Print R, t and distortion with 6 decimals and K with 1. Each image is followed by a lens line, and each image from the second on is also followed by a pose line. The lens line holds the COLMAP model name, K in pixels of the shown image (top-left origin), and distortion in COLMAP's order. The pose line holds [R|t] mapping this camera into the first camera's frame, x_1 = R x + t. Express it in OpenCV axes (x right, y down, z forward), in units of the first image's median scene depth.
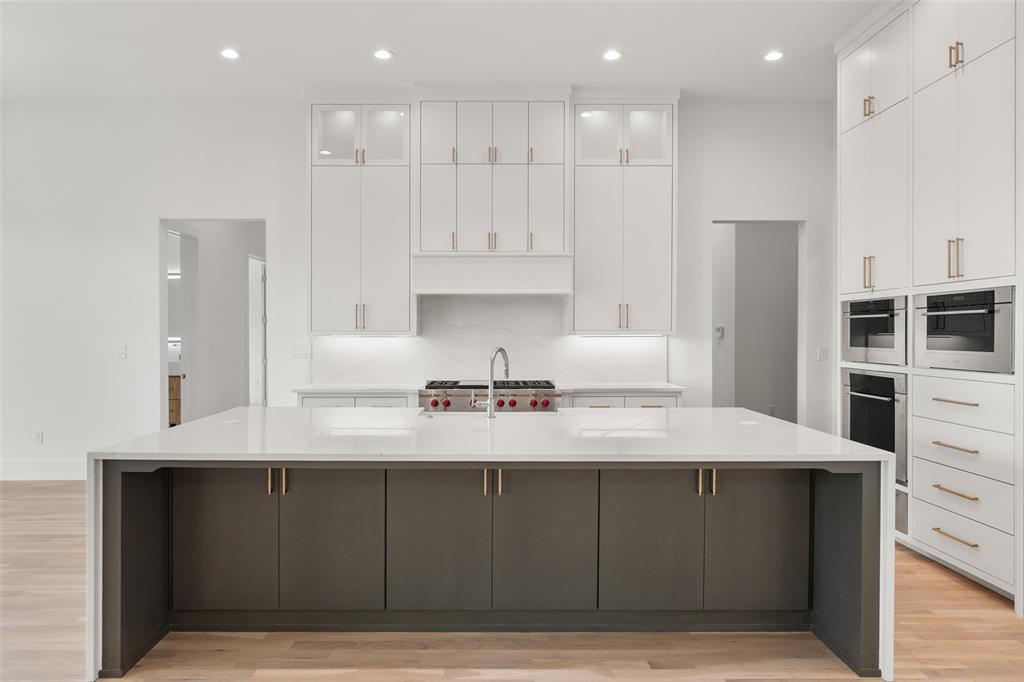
lens RADIAL K [[660.1, 0, 503.3], [0, 660.1, 335.5], [0, 0, 1]] dist [-0.004193, 0.003544]
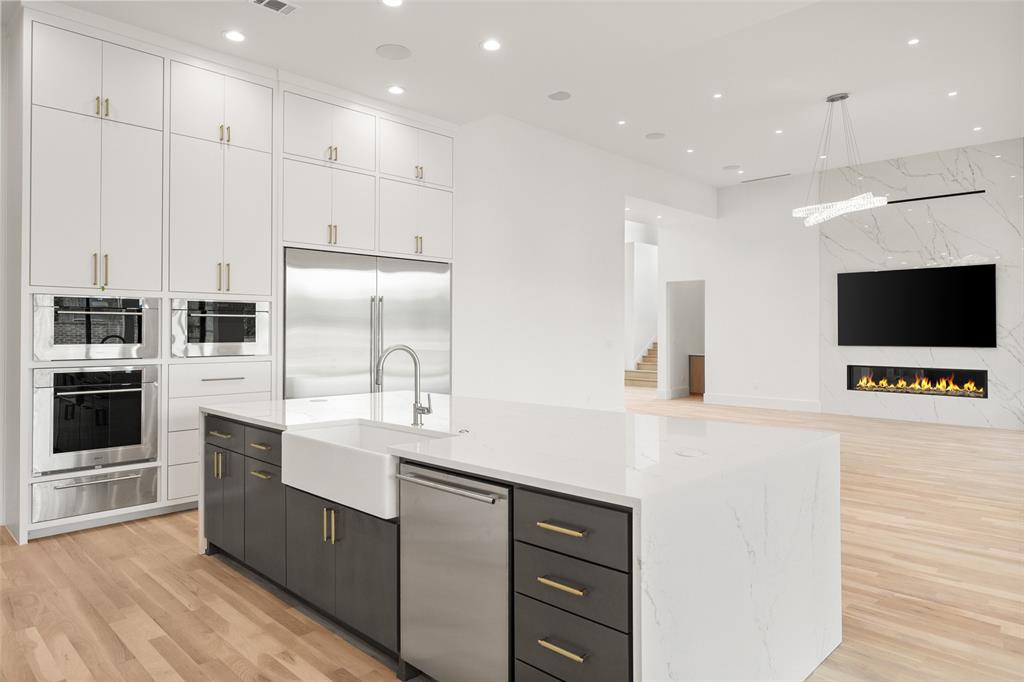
lens RADIAL K [[633.4, 0, 511.5], [0, 633.4, 336.6], [0, 0, 1]] dist [-0.008566, -0.000625]
pose [[-0.694786, 0.008429, 0.719168, -0.551268], [0.011354, 0.999935, -0.000751, 0.014224], [-0.719127, 0.007644, -0.694836, 1.155279]]
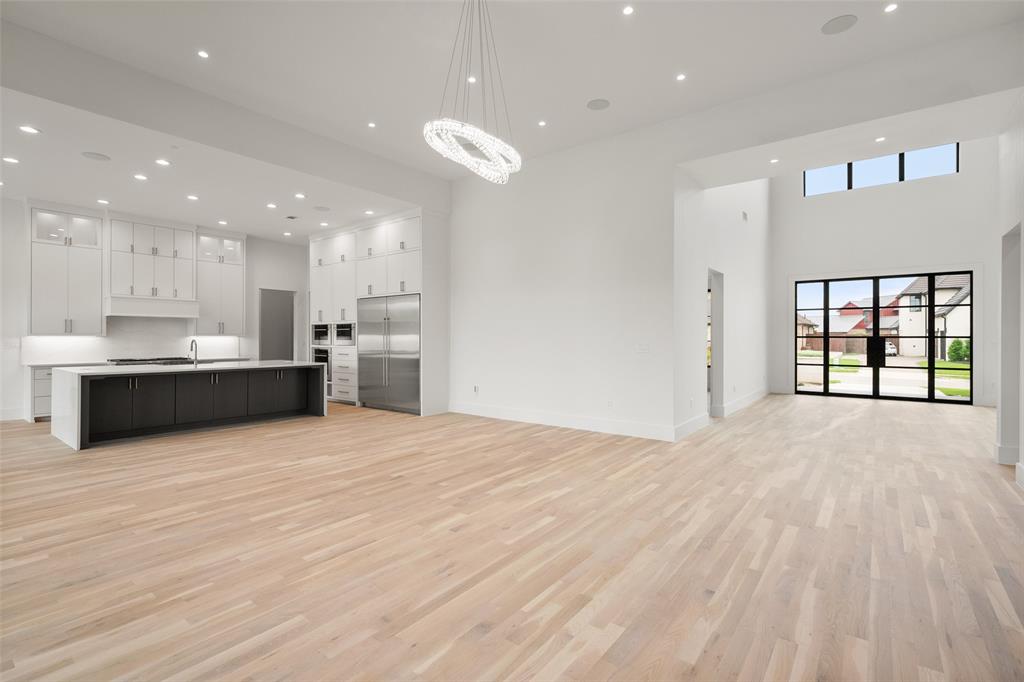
lens RADIAL K [[480.7, 0, 505.5], [0, 480.7, 336.5], [0, 0, 1]] dist [-0.010978, -0.000802]
pose [[0.635939, 0.002568, 0.771735, -0.594205], [0.004082, 0.999969, -0.006692, 0.018975], [-0.771729, 0.007406, 0.635909, -1.038904]]
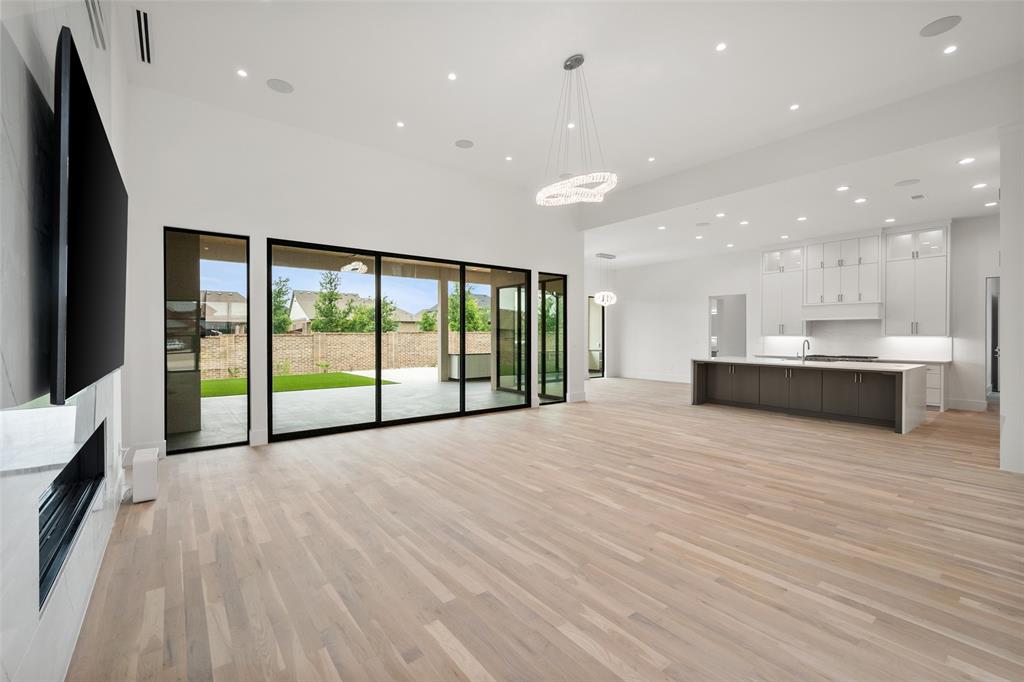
lens RADIAL K [[424.5, 0, 506.5], [0, 424.5, 337.9], [0, 0, 1]] dist [-0.002069, -0.000584]
pose [[0.594534, 0.007731, -0.804033, 0.631259], [-0.006462, 0.999967, 0.004837, 0.006433], [0.804045, 0.002319, 0.594565, -1.142964]]
